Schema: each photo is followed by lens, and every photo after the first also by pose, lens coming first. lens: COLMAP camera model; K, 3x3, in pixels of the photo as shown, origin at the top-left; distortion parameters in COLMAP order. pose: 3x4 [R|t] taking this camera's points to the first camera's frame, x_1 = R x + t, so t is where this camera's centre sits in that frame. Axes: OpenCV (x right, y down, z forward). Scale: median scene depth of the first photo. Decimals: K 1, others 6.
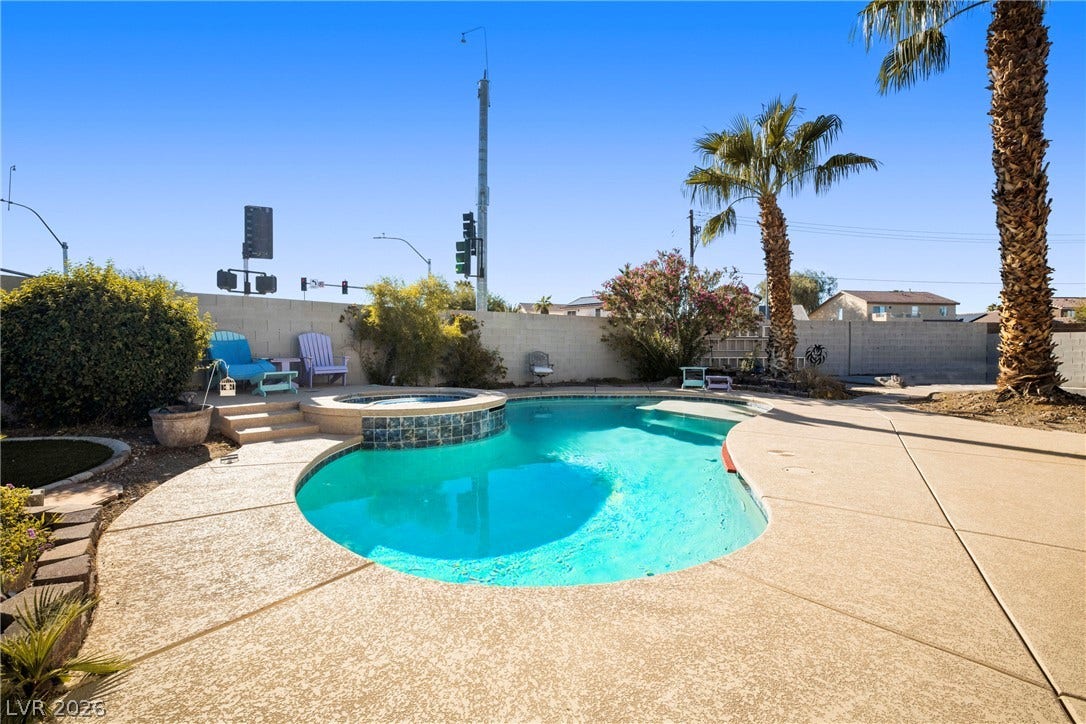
lens RADIAL K [[468.6, 0, 542.8], [0, 468.6, 356.8], [0, 0, 1]] dist [-0.048019, 0.018553]
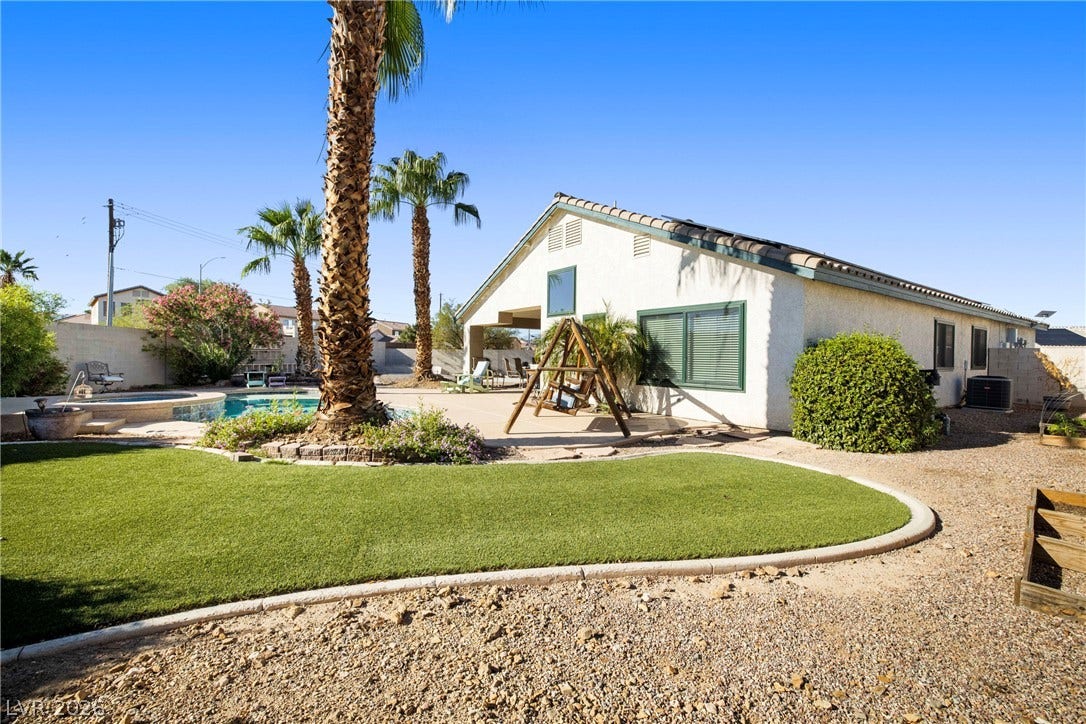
lens RADIAL K [[468.6, 0, 542.8], [0, 468.6, 356.8], [0, 0, 1]] dist [-0.048019, 0.018553]
pose [[0.377950, -0.000581, 0.925826, -0.590122], [0.011723, 0.999923, -0.004158, -0.006010], [-0.925752, 0.012425, 0.377928, -0.302128]]
